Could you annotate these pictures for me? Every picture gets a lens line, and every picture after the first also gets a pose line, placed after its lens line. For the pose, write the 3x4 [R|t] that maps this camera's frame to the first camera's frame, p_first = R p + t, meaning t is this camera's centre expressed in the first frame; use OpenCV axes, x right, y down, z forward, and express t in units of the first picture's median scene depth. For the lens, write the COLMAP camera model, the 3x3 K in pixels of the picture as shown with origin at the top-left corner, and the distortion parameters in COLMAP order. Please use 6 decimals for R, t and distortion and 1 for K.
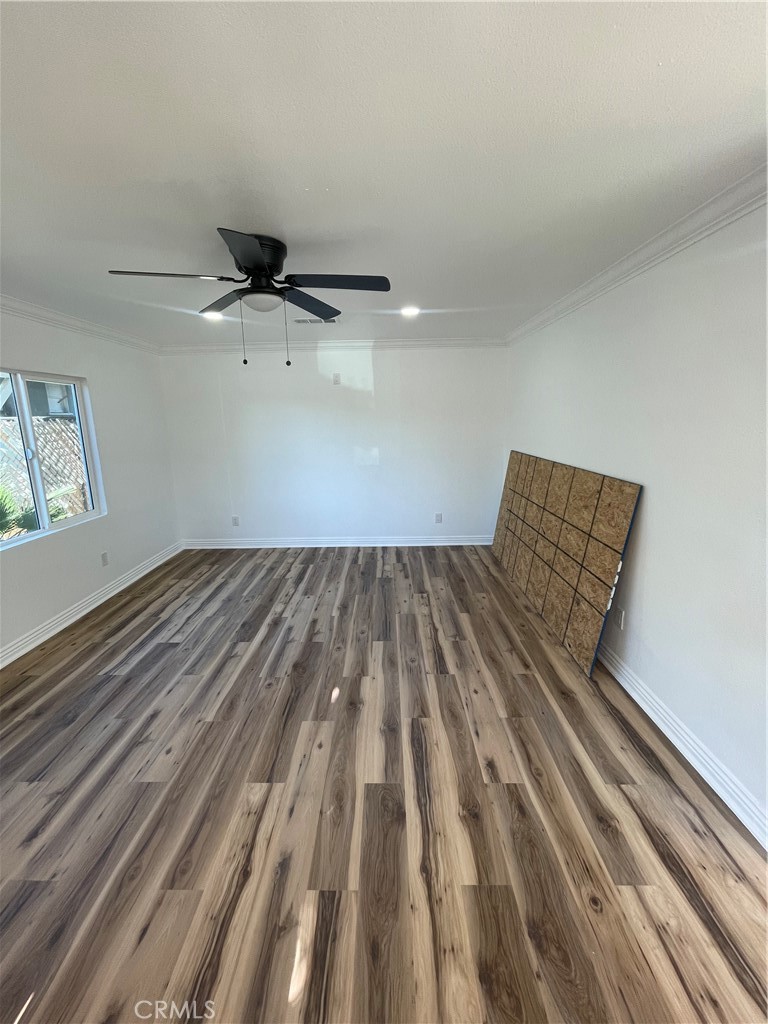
lens RADIAL K [[411.9, 0, 381.4], [0, 411.9, 504.5], [0, 0, 1]] dist [-0.004785, 0.000709]
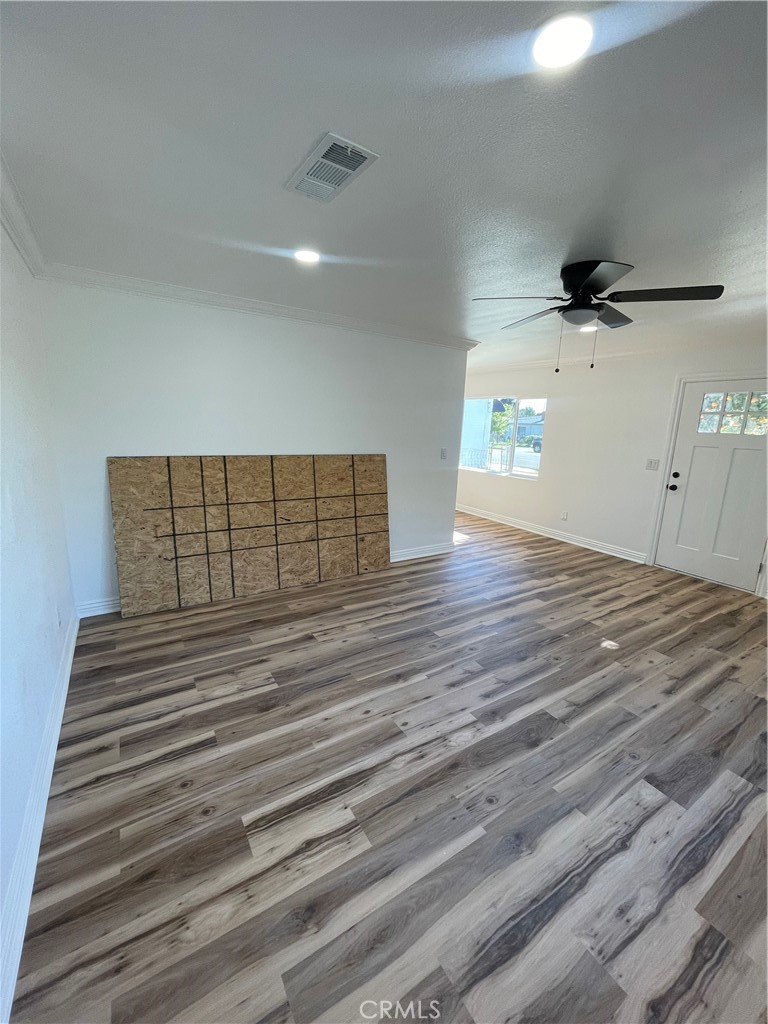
lens RADIAL K [[411.9, 0, 379.7], [0, 411.9, 509.4], [0, 0, 1]] dist [-0.004785, 0.000709]
pose [[-0.539471, -0.176657, 0.823264, -0.784388], [0.148385, 0.942494, 0.299476, -0.311831], [-0.828826, 0.283719, -0.482235, 1.665714]]
